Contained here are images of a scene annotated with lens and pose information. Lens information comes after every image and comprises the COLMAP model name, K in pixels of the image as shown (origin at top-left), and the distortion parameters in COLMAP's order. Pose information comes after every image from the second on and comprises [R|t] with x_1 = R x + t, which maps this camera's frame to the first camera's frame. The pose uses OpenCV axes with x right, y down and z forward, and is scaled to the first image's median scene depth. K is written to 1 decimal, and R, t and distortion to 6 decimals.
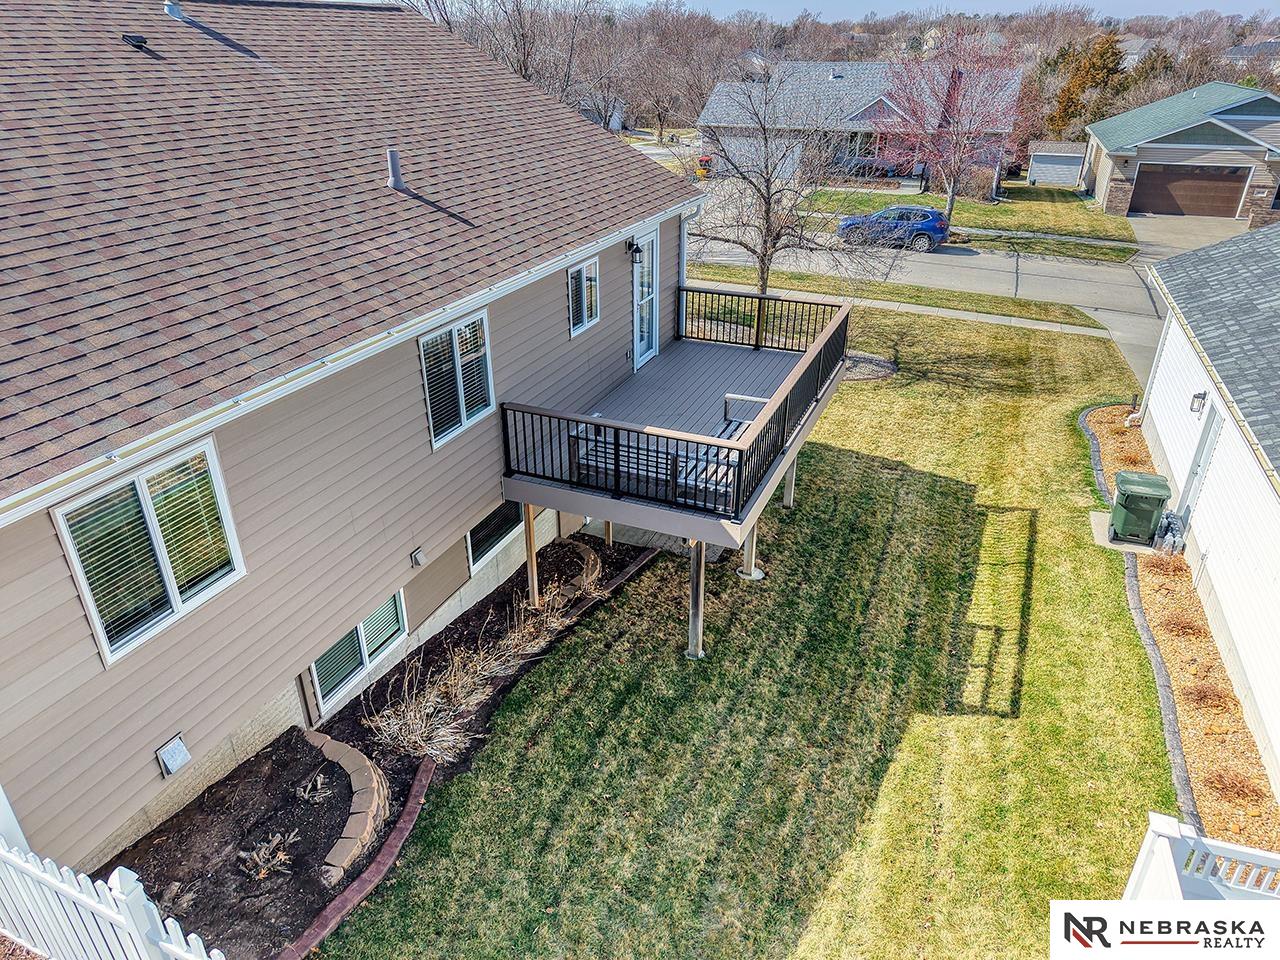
lens RADIAL K [[860.4, 0, 644.3], [0, 860.4, 481.3], [0, 0, 1]] dist [0.037161, -0.039398]
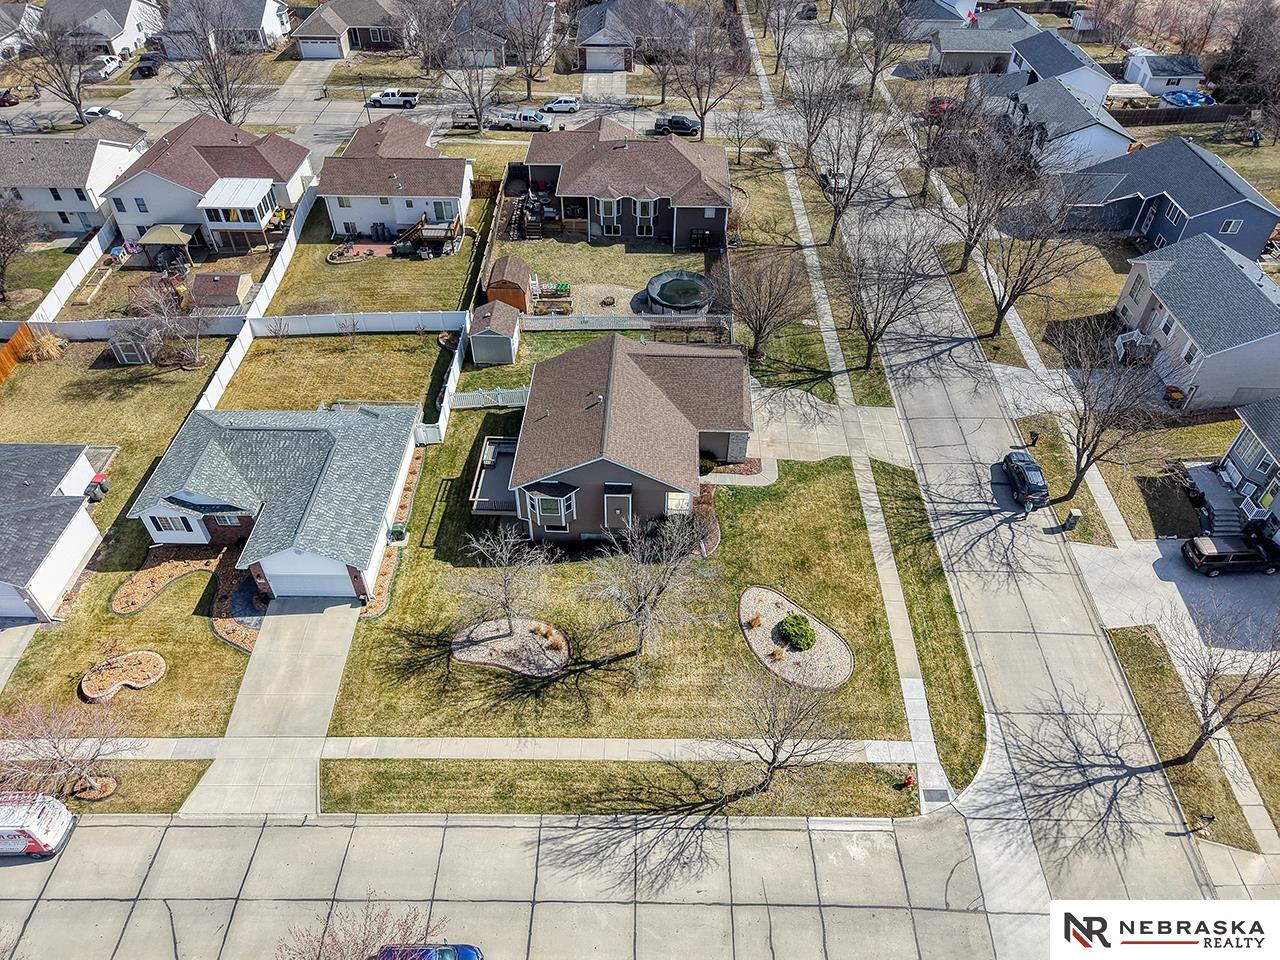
lens RADIAL K [[860.4, 0, 644.3], [0, 860.4, 481.3], [0, 0, 1]] dist [0.037161, -0.039398]
pose [[-0.937894, 0.233579, -0.256509, 0.529944], [-0.162586, 0.357219, 0.919761, -4.324133], [0.306466, 0.904343, -0.297057, 2.581869]]
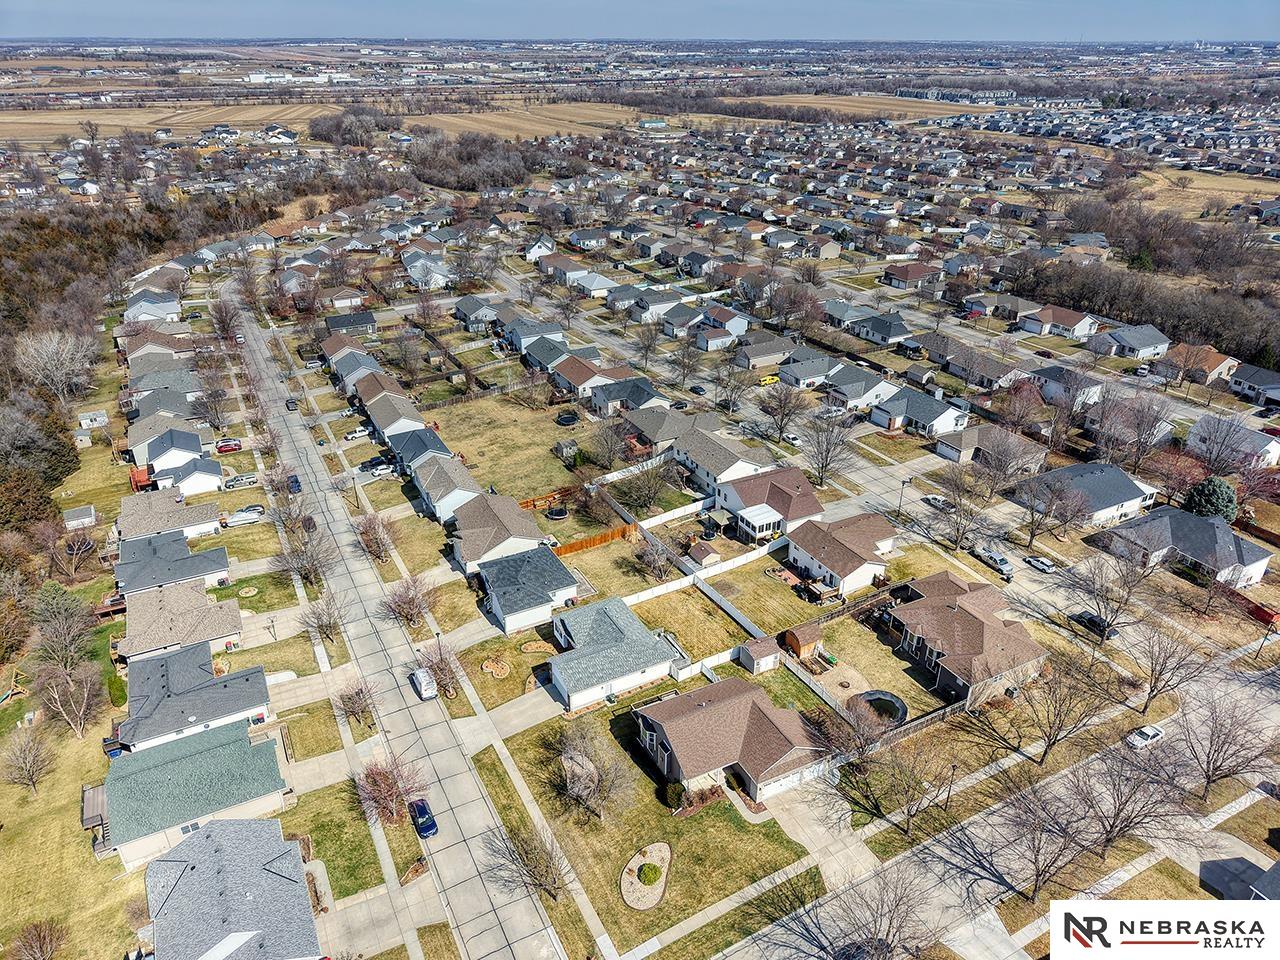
lens RADIAL K [[860.4, 0, 644.3], [0, 860.4, 481.3], [0, 0, 1]] dist [0.037161, -0.039398]
pose [[-0.761190, -0.305186, 0.572233, -3.561171], [0.285889, 0.634091, 0.718468, -7.153624], [-0.582114, 0.710486, -0.395414, 2.754329]]
